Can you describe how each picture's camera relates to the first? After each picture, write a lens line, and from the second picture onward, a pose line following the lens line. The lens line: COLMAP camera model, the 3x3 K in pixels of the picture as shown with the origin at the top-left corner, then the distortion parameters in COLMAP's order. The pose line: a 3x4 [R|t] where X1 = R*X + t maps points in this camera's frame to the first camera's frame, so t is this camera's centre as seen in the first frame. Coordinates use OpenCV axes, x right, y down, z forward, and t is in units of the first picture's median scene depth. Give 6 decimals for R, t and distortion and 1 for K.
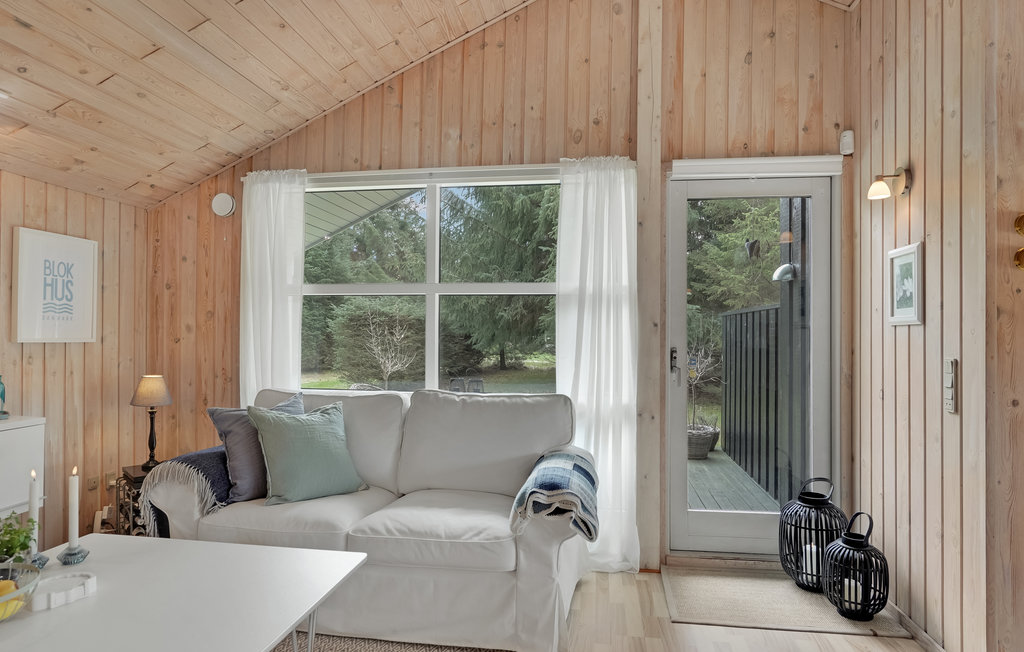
lens RADIAL K [[608.8, 0, 519.2], [0, 608.8, 331.7], [0, 0, 1]] dist [-0.052502, 0.028825]
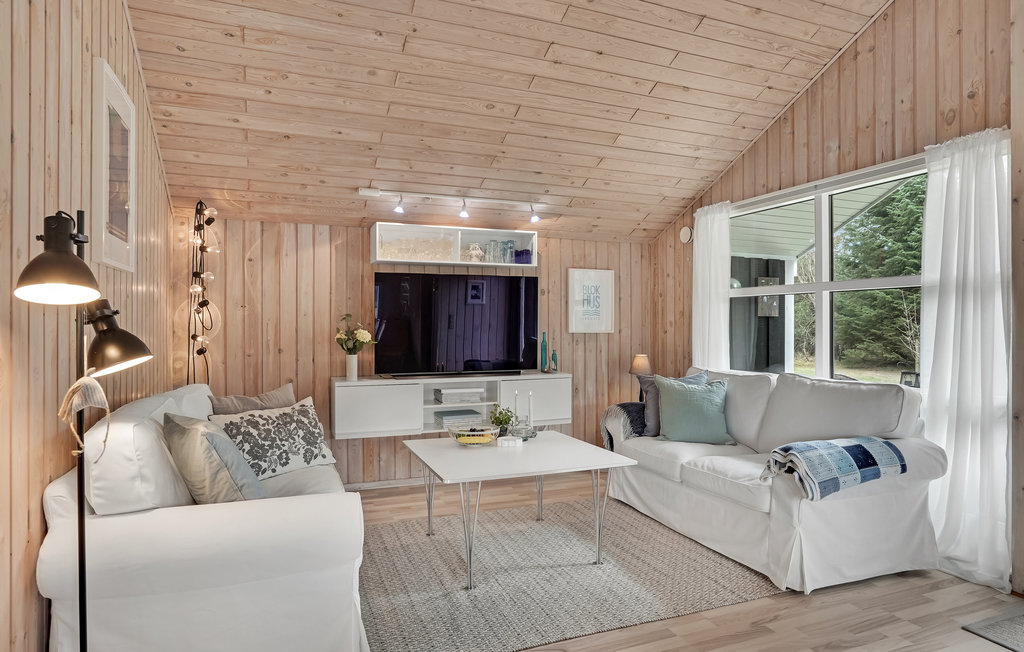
lens RADIAL K [[608.8, 0, 498.8], [0, 608.8, 334.8], [0, 0, 1]] dist [-0.052502, 0.028825]
pose [[0.487939, 0.005919, -0.872858, 0.583230], [0.007656, 0.999910, 0.011060, 0.001870], [0.872844, -0.012079, 0.487849, -0.075950]]
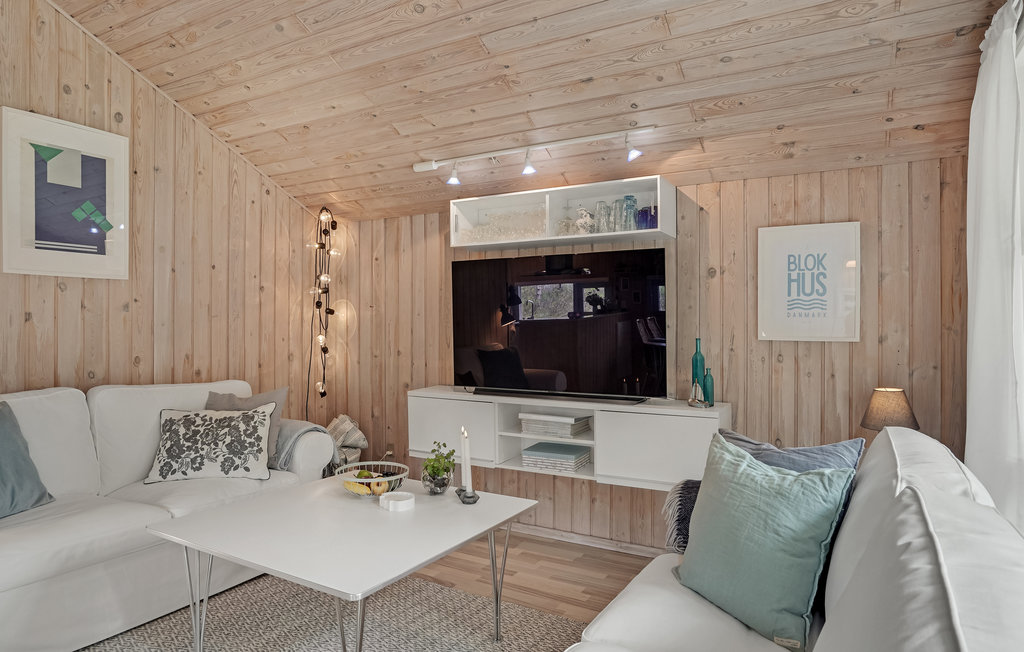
lens RADIAL K [[608.8, 0, 506.2], [0, 608.8, 331.0], [0, 0, 1]] dist [-0.052502, 0.028825]
pose [[-0.376240, -0.001979, -0.926520, 0.258933], [-0.002118, 0.999997, -0.001276, 0.004170], [0.926520, 0.001482, -0.376243, 0.869890]]
